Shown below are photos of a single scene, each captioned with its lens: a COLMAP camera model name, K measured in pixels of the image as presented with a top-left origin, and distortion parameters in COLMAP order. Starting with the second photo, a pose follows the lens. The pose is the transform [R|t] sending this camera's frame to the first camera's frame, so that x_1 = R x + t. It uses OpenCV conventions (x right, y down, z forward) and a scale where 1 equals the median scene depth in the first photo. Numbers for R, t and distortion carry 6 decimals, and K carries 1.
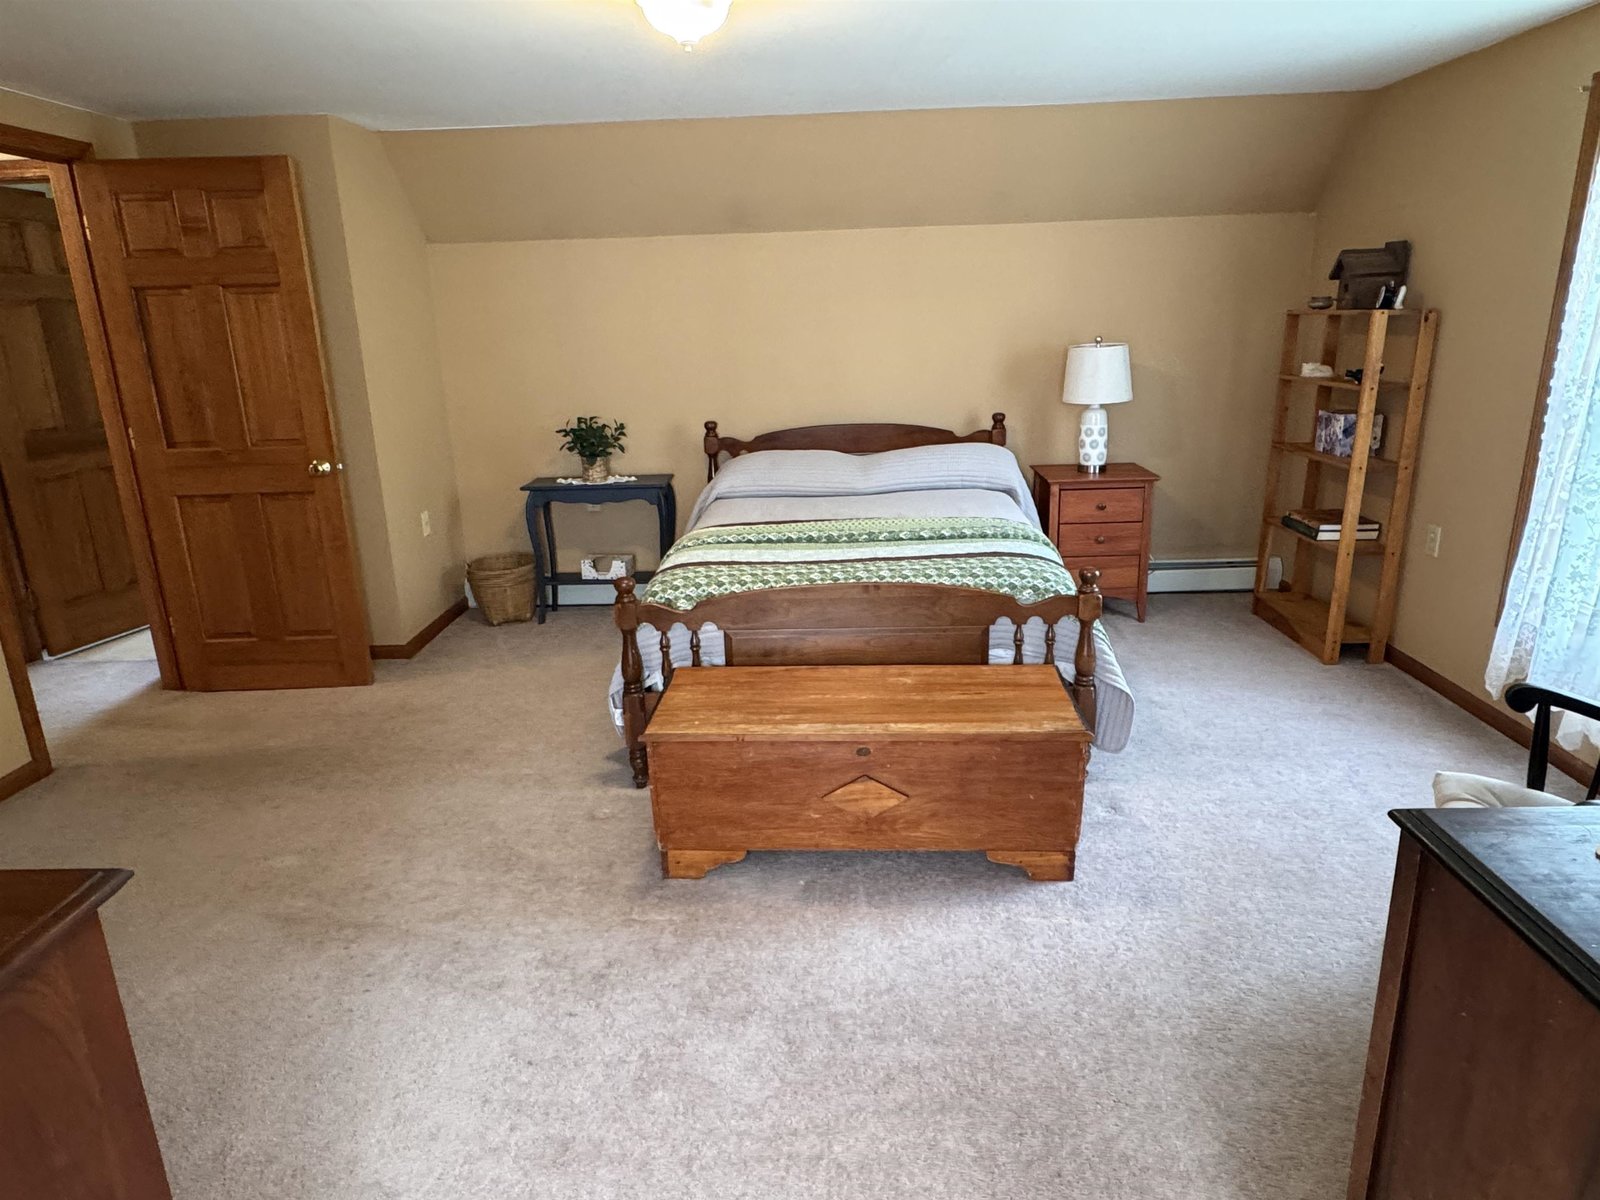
lens RADIAL K [[994.0, 0, 800.0], [0, 994.0, 600.0], [0, 0, 1]] dist [-0.008841, 0.008944]
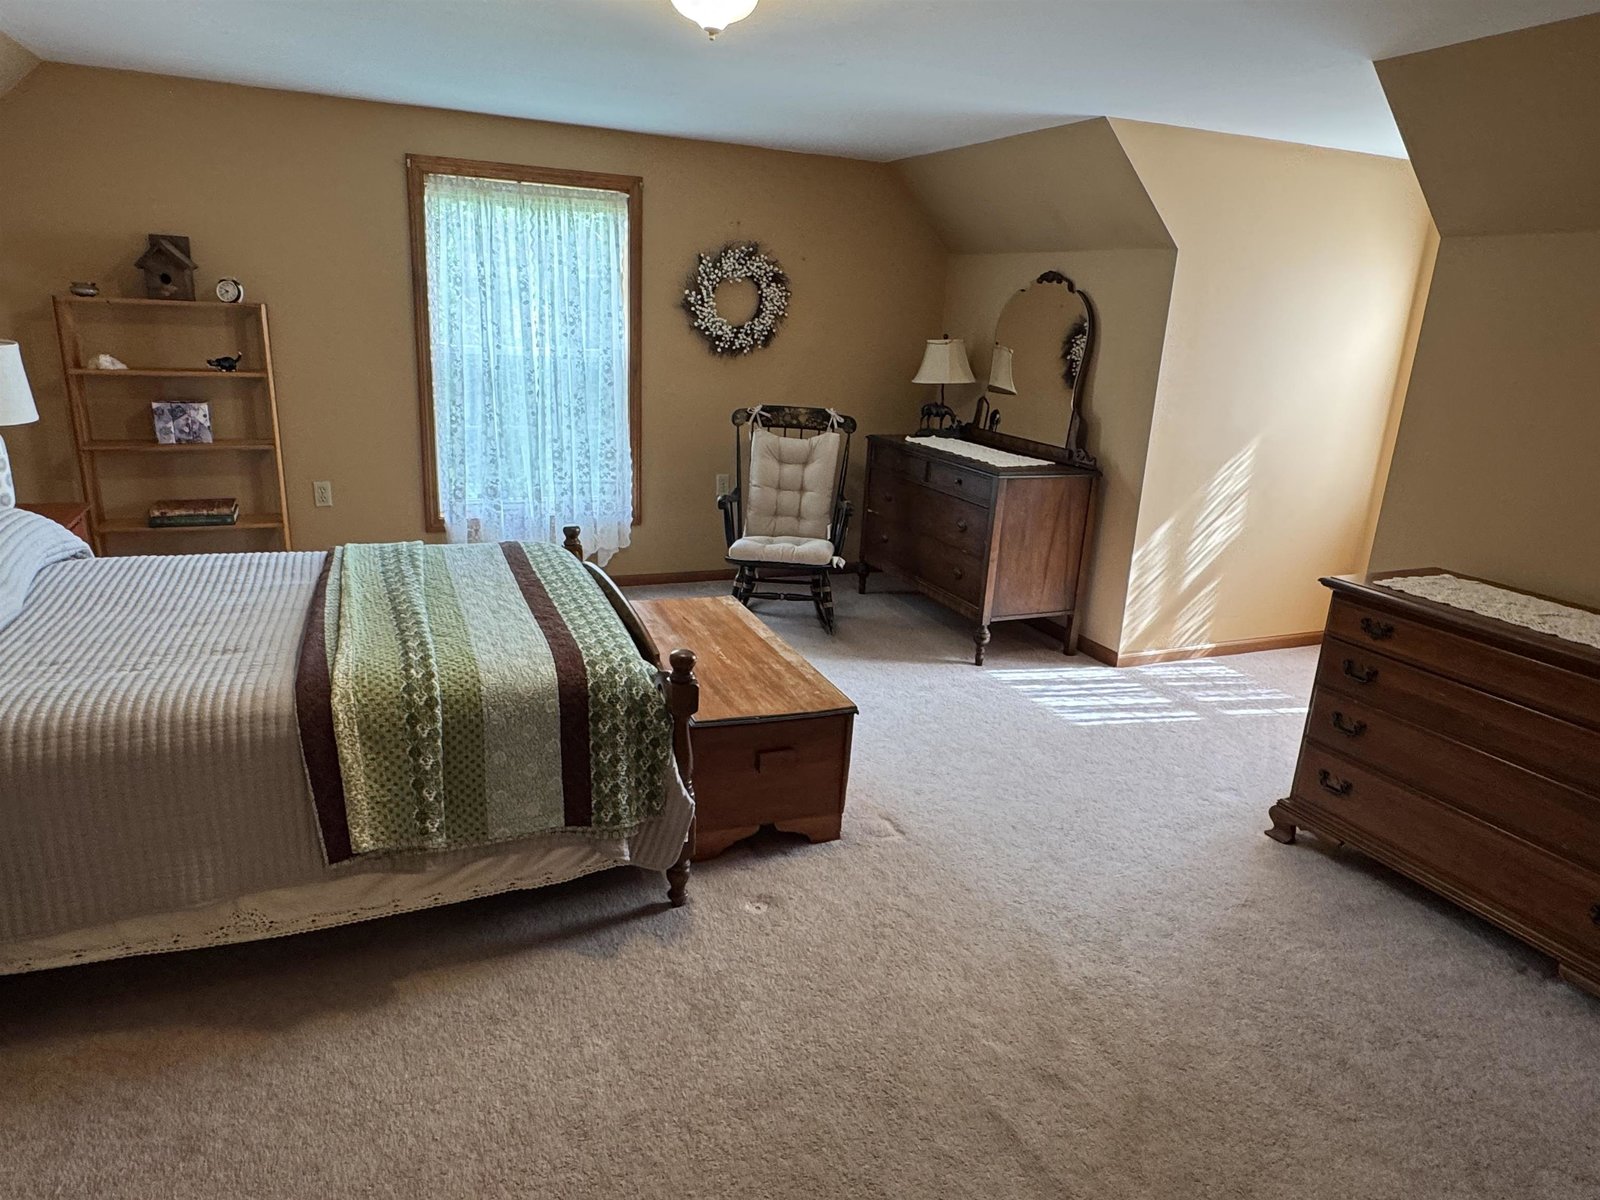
lens RADIAL K [[994.0, 0, 800.0], [0, 994.0, 600.0], [0, 0, 1]] dist [-0.008841, 0.008944]
pose [[-0.422318, -0.256031, 0.869538, -1.039502], [0.212749, 0.904487, 0.369650, -0.386846], [-0.881127, 0.341103, -0.327511, 1.337624]]
